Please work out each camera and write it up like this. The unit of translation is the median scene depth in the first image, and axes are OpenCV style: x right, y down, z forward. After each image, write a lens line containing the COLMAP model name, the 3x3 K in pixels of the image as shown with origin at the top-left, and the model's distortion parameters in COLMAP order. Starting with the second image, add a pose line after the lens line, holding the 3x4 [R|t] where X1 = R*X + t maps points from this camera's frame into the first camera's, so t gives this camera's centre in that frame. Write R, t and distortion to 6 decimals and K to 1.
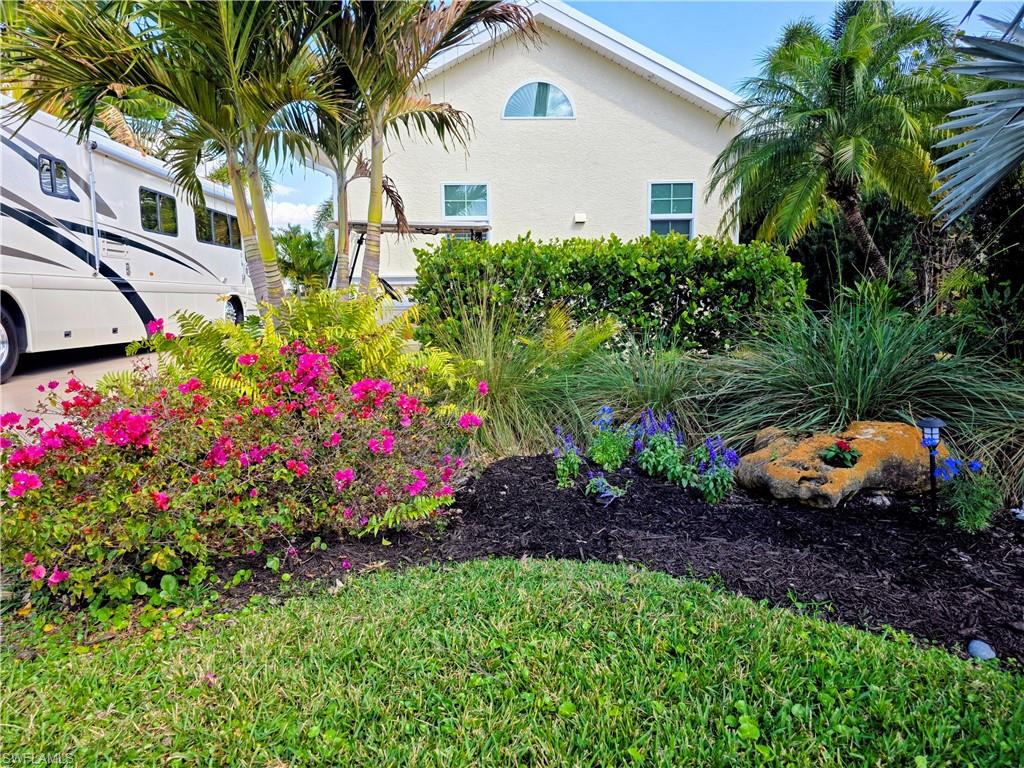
lens RADIAL K [[685.8, 0, 512.5], [0, 685.8, 384.1], [0, 0, 1]] dist [0.036622, -0.041088]
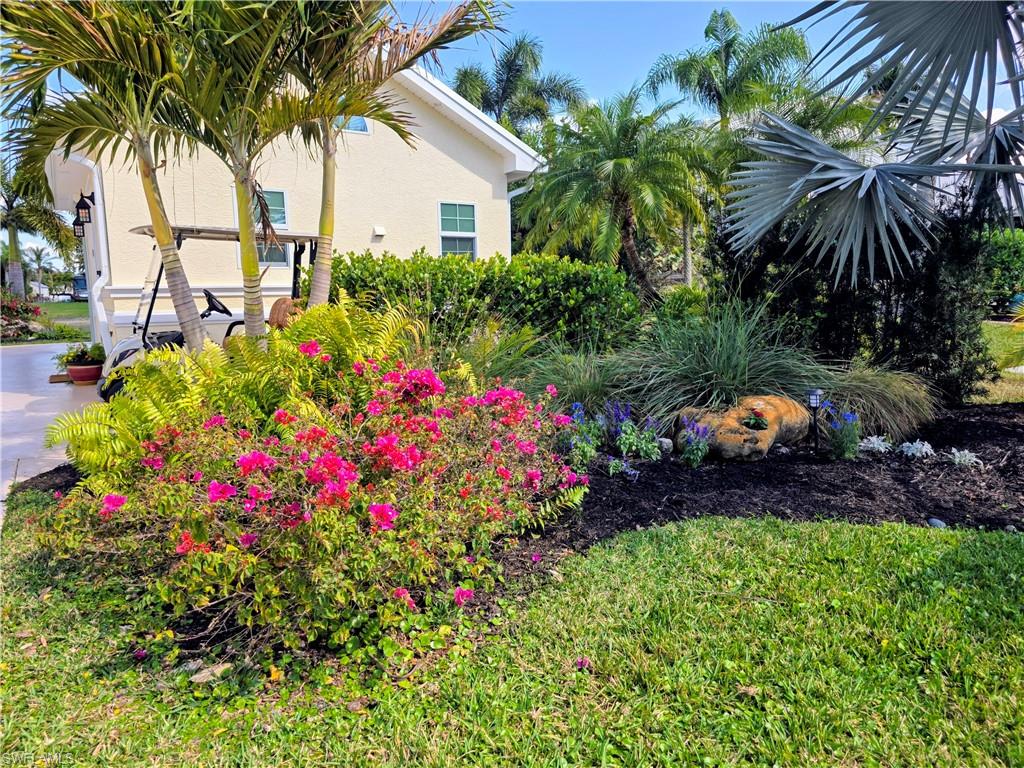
lens RADIAL K [[685.8, 0, 512.1], [0, 685.8, 385.2], [0, 0, 1]] dist [0.036622, -0.041088]
pose [[0.857651, -0.069133, 0.509563, -0.376647], [0.075062, 0.997139, 0.008946, -0.010585], [-0.508724, 0.030576, 0.860387, 0.035367]]
